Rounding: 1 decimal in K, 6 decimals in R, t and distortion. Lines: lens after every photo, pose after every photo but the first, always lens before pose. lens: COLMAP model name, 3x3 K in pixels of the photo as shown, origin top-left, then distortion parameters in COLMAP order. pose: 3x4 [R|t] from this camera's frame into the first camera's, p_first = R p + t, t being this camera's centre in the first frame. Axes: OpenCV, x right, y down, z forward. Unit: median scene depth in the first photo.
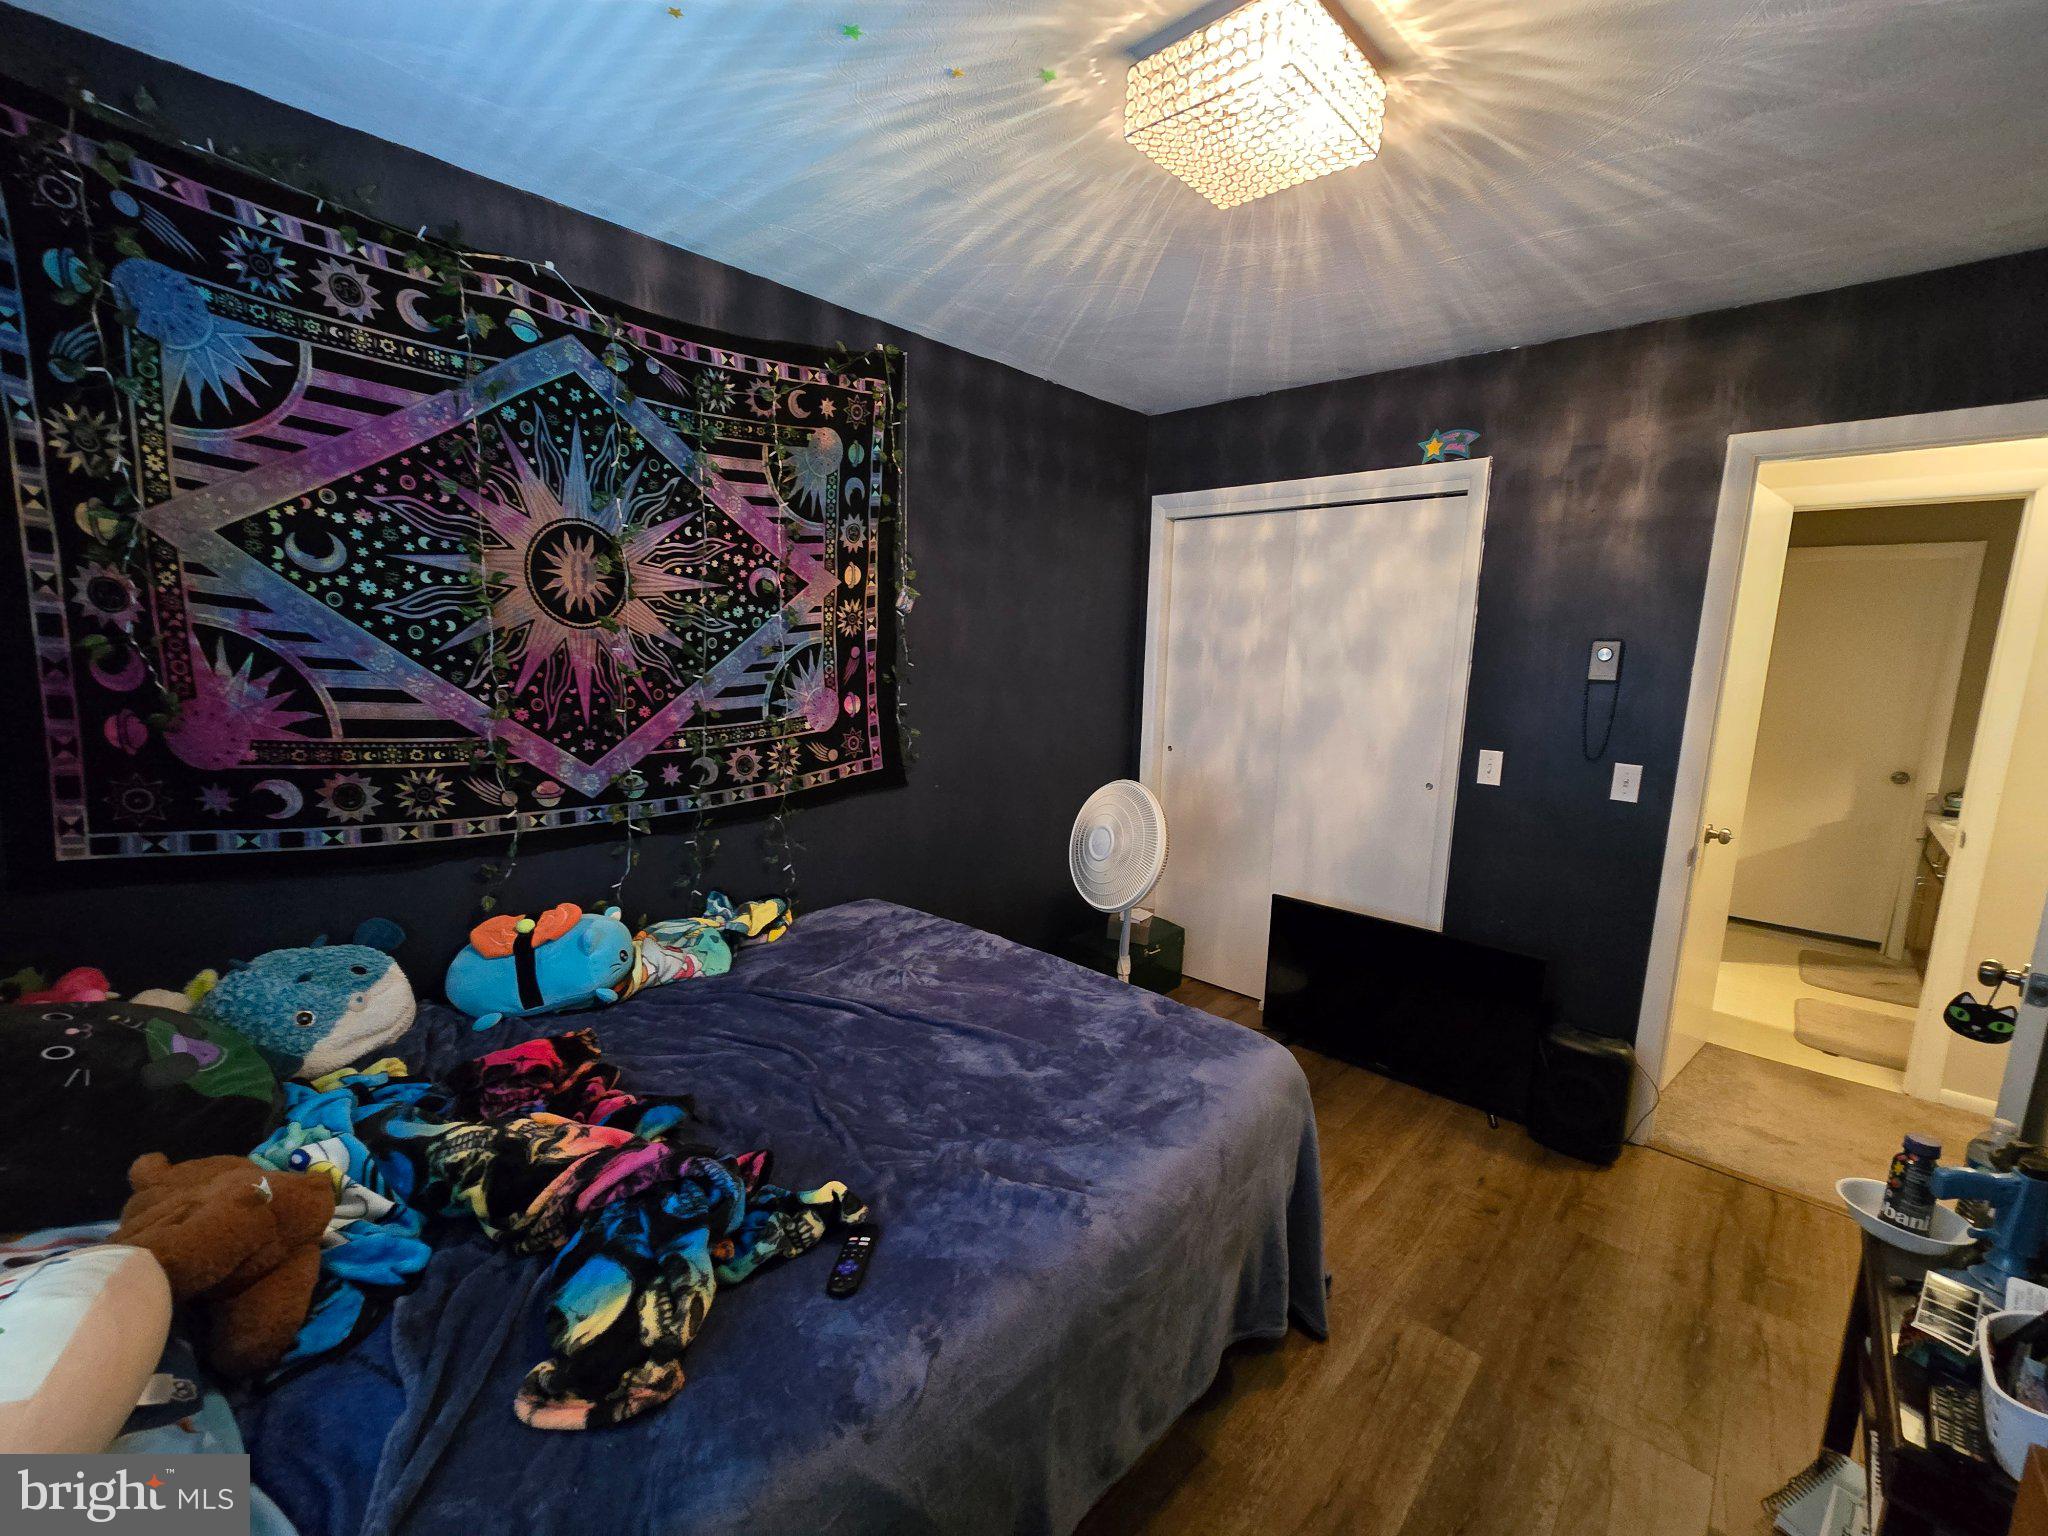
lens RADIAL K [[834.5, 0, 1032.5], [0, 834.5, 775.7], [0, 0, 1]] dist [-0.005792, 0.000464]
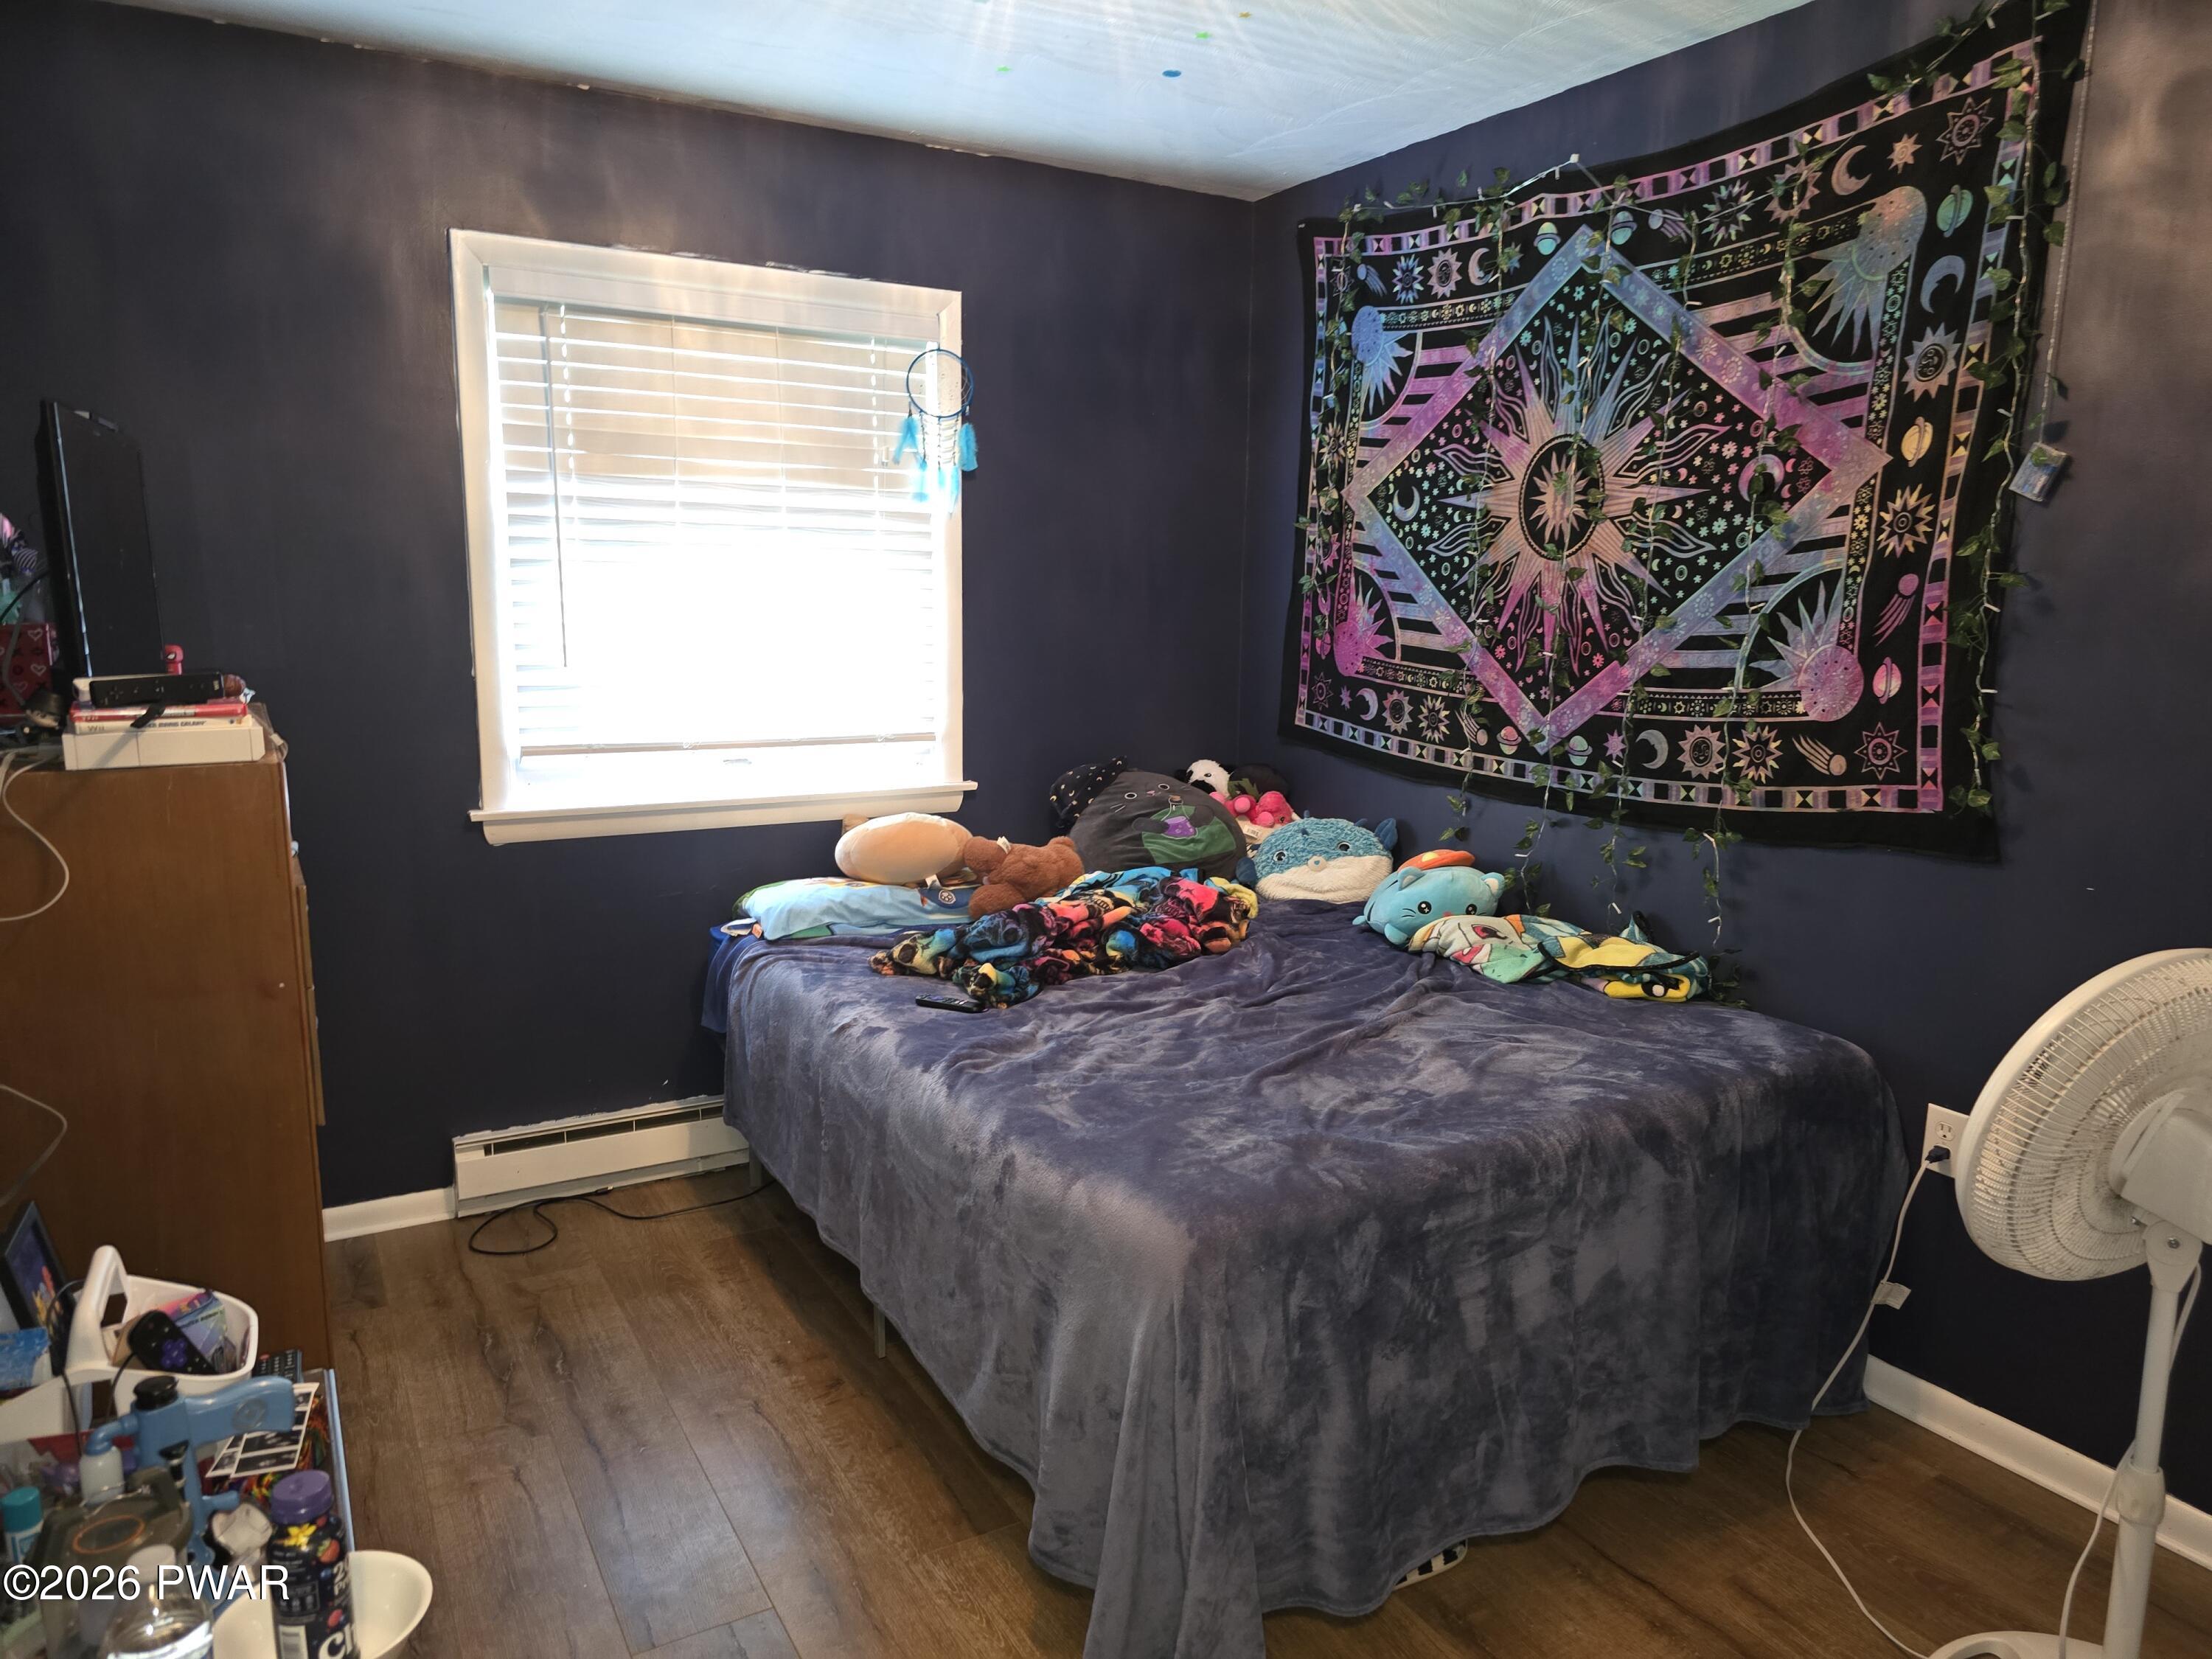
lens RADIAL K [[1477.8, 0, 1112.2], [0, 1477.8, 819.3], [0, 0, 1]] dist [0.060219, -0.050532]
pose [[-0.282787, 0.119506, -0.951709, 1.027932], [-0.172376, 0.969723, 0.172987, -0.093624], [0.943567, 0.212970, -0.253625, 0.932804]]
